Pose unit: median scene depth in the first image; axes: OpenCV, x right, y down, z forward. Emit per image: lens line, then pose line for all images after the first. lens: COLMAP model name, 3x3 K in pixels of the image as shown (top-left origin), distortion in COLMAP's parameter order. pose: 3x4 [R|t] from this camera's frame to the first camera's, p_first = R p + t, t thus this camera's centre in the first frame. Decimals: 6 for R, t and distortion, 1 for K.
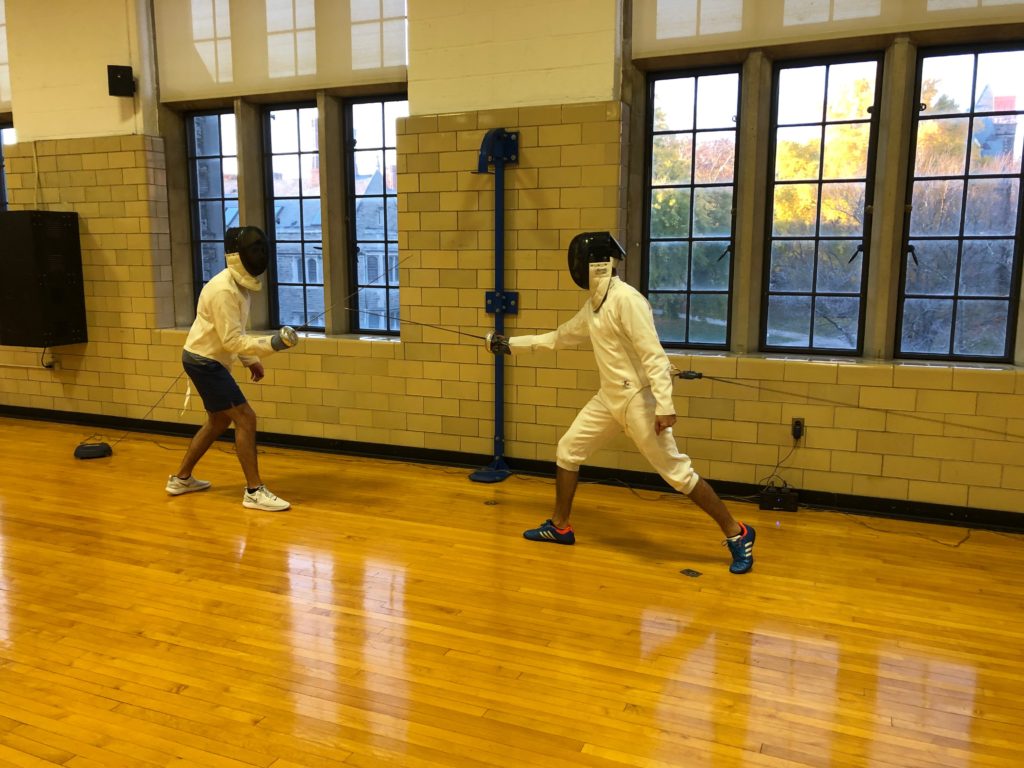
lens RADIAL K [[858.7, 0, 498.6], [0, 858.7, 389.9], [0, 0, 1]] dist [0.013063, -0.004077]
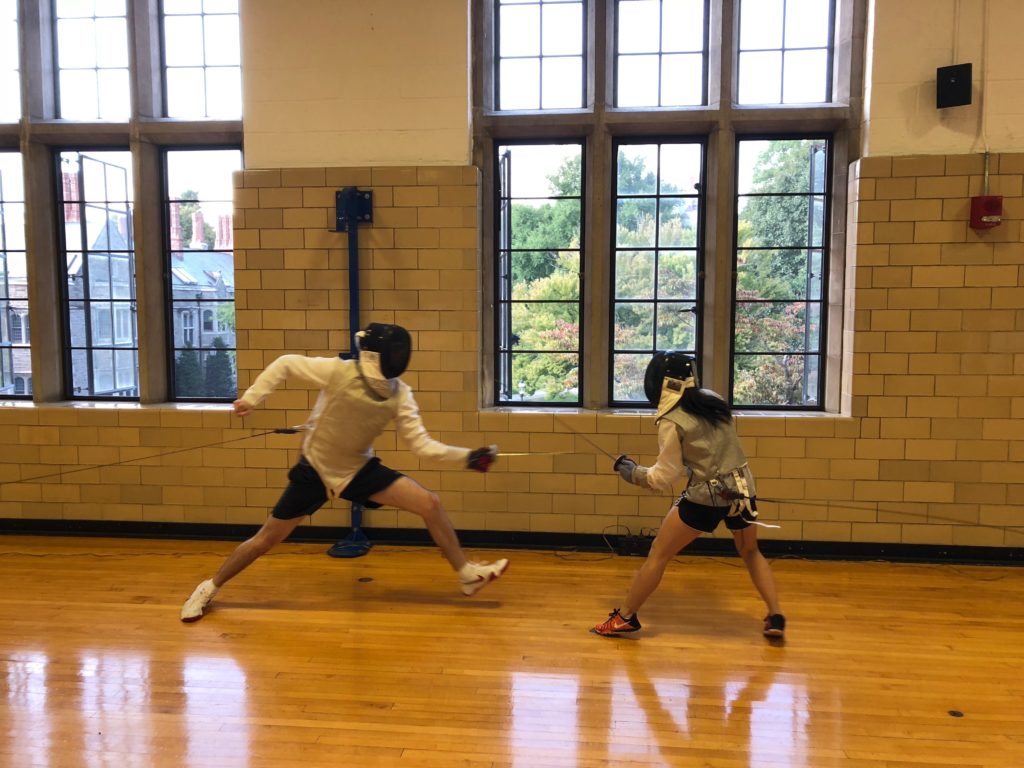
lens RADIAL K [[845.6, 0, 535.0], [0, 845.6, 384.9], [0, 0, 1]] dist [0.010988, -0.001861]
pose [[0.950000, -0.025255, 0.311228, -0.106638], [0.048278, 0.996618, -0.066494, -0.007563], [-0.308497, 0.078195, 0.948006, 0.047817]]
